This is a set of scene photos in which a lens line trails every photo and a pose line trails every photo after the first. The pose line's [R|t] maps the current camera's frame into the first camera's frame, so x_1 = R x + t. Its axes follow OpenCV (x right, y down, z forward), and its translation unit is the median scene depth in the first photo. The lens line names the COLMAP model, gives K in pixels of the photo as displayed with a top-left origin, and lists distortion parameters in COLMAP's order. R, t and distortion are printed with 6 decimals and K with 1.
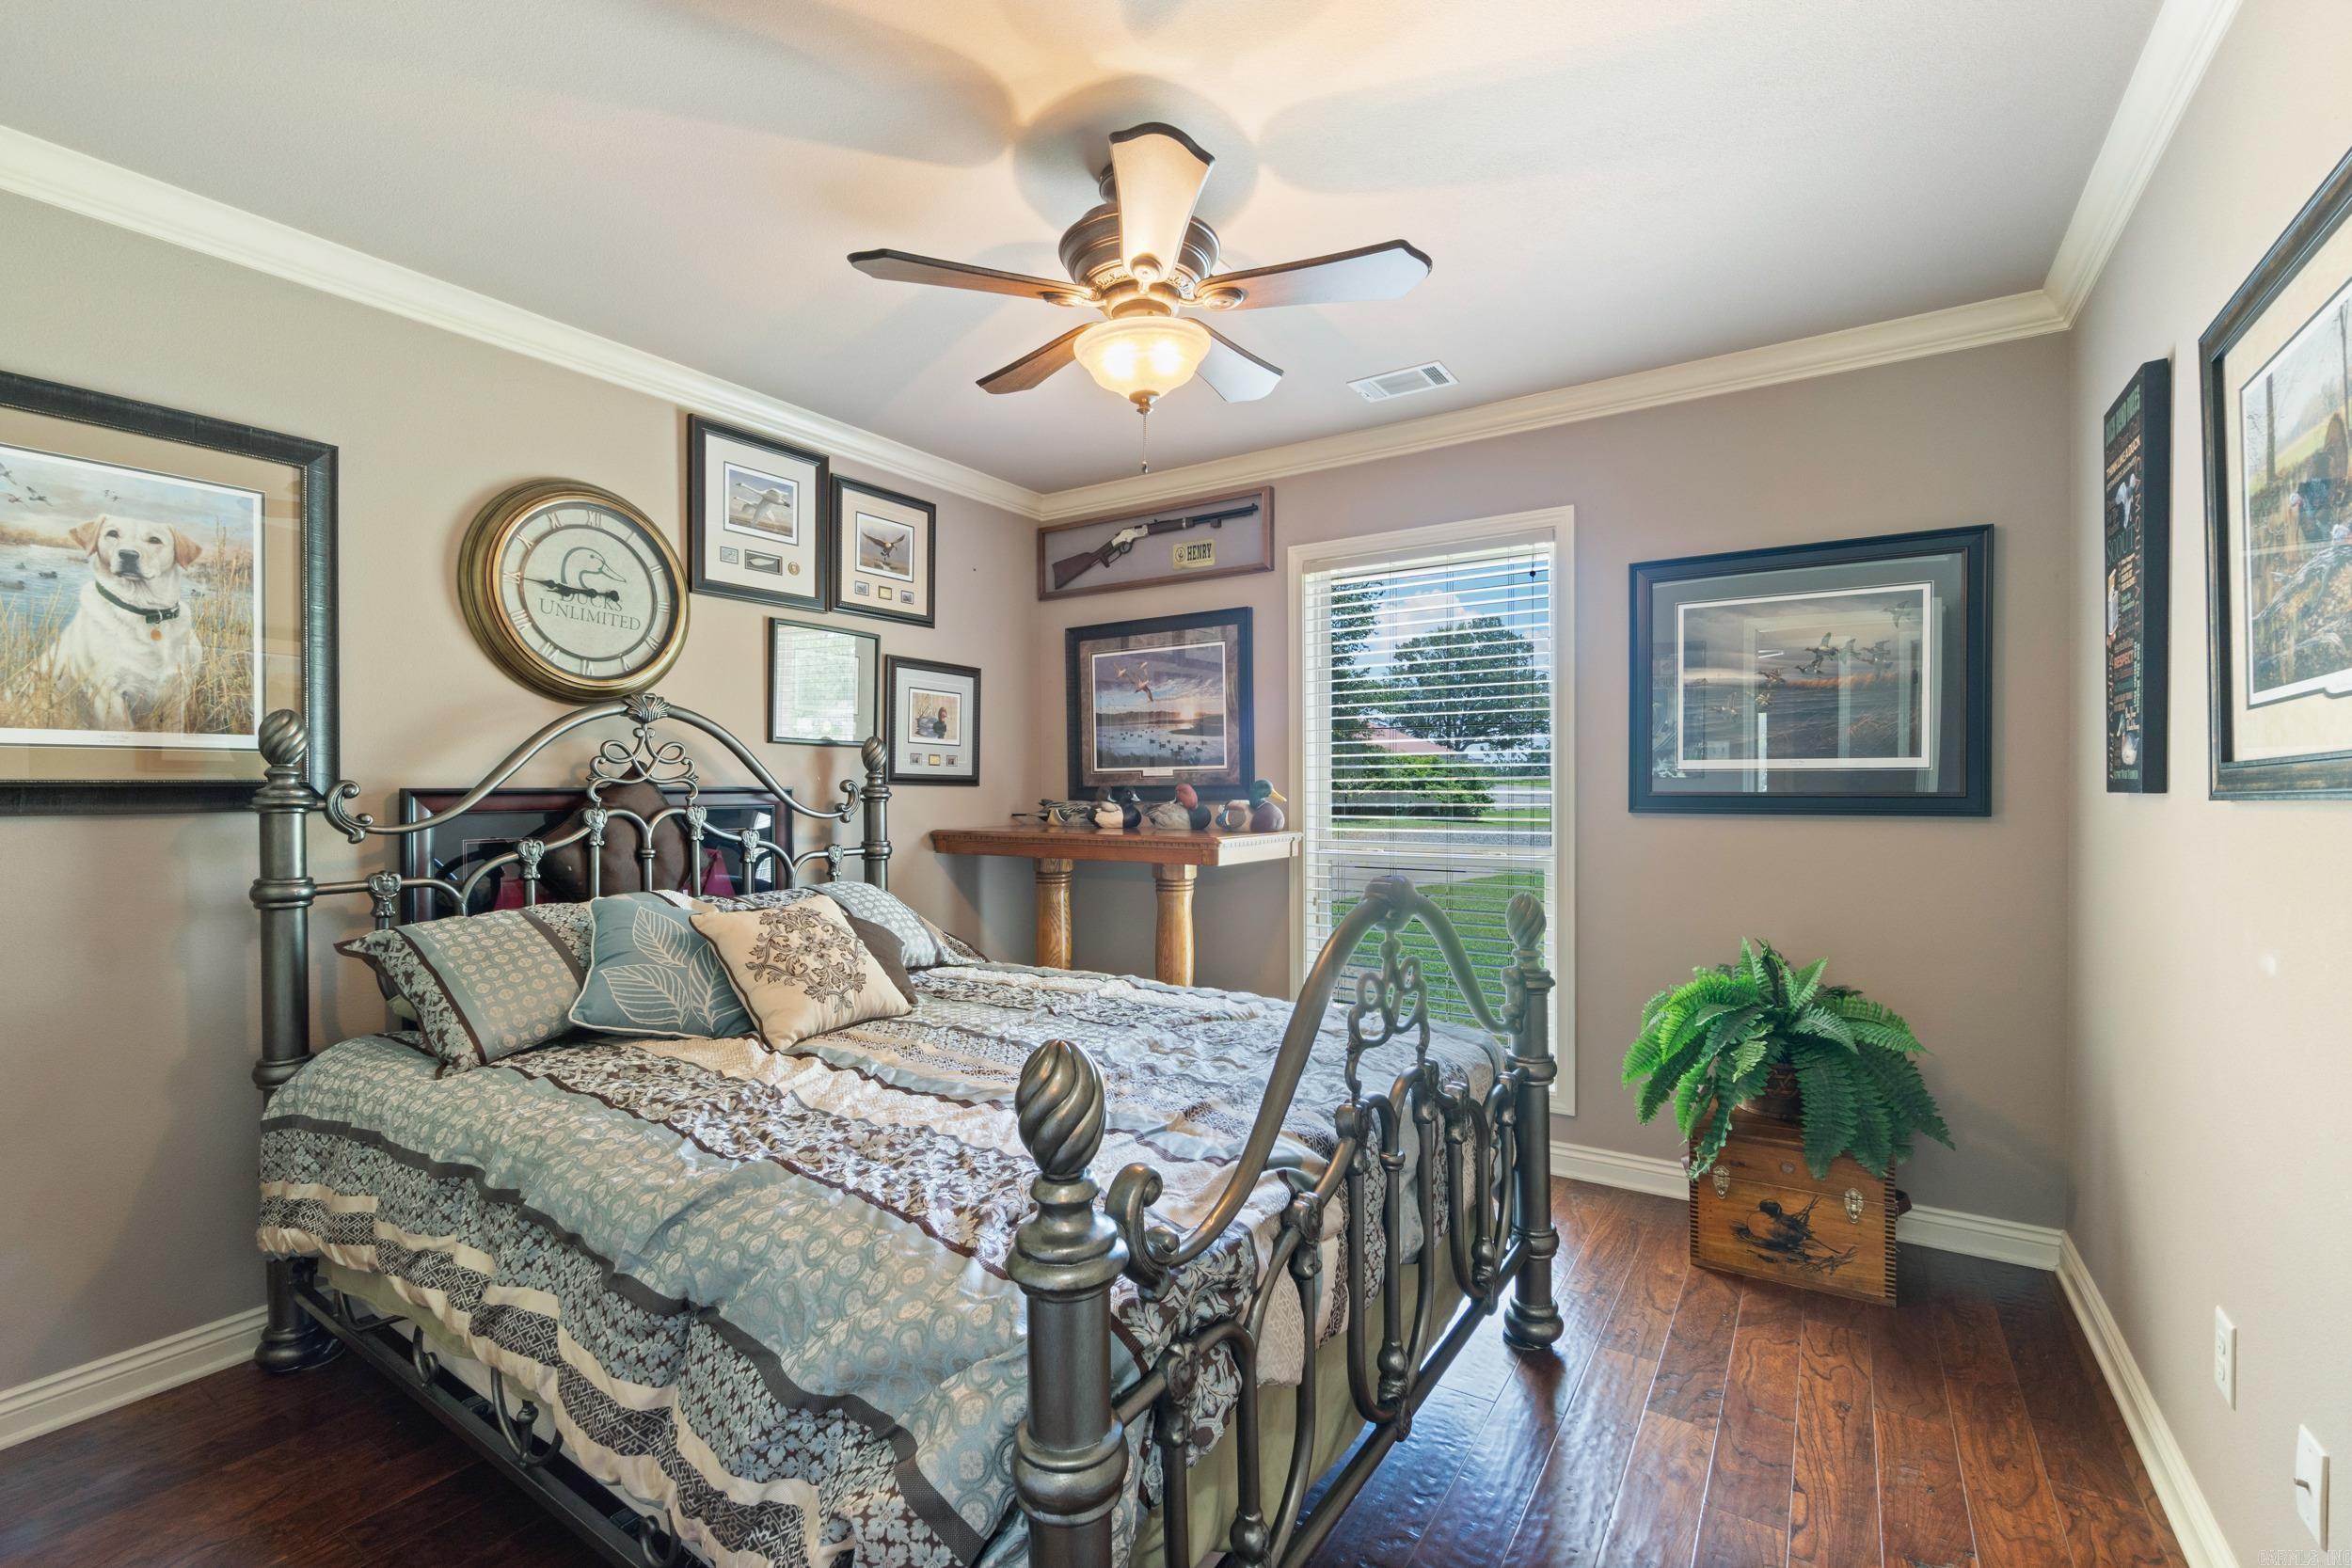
lens RADIAL K [[1024.4, 0, 1178.5], [0, 1024.4, 790.6], [0, 0, 1]] dist [-0.007976, 0.000470]
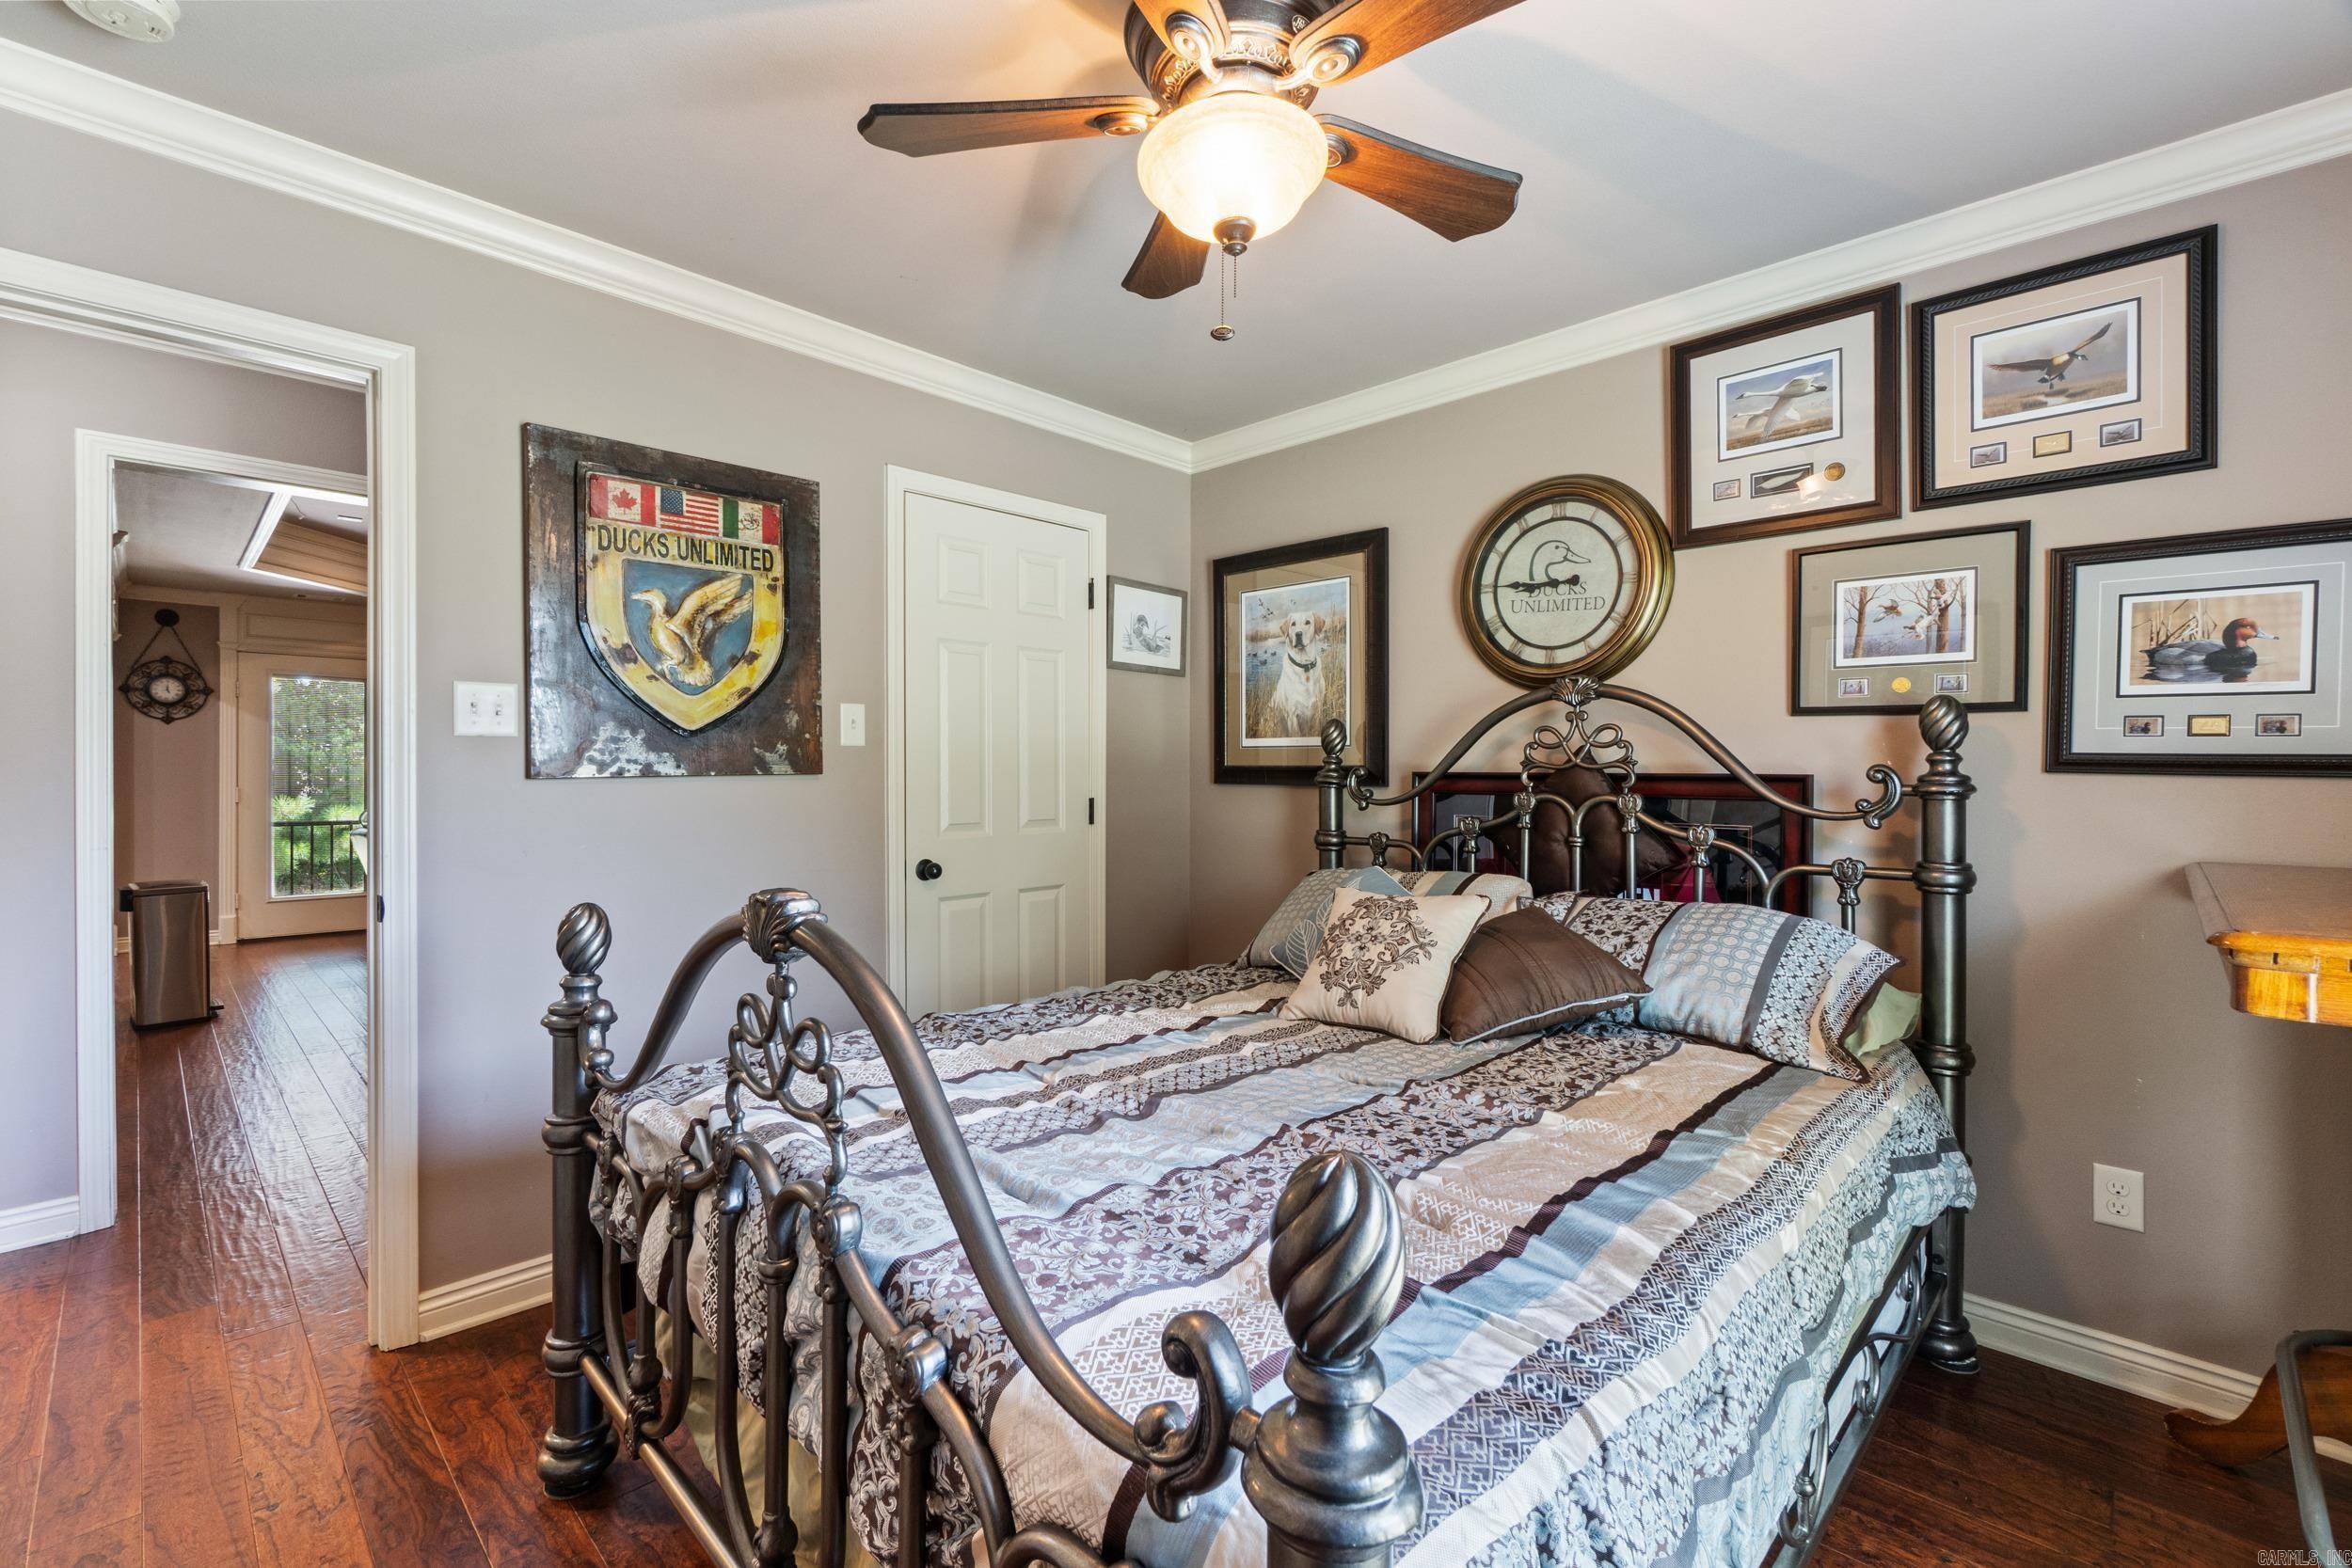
lens RADIAL K [[1024.4, 0, 1159.6], [0, 1024.4, 761.9], [0, 0, 1]] dist [-0.007976, 0.000470]
pose [[-0.210976, -0.007406, -0.977463, 0.488883], [-0.012223, 0.999913, -0.004938, -0.003745], [0.977415, 0.010906, -0.211048, 0.792929]]
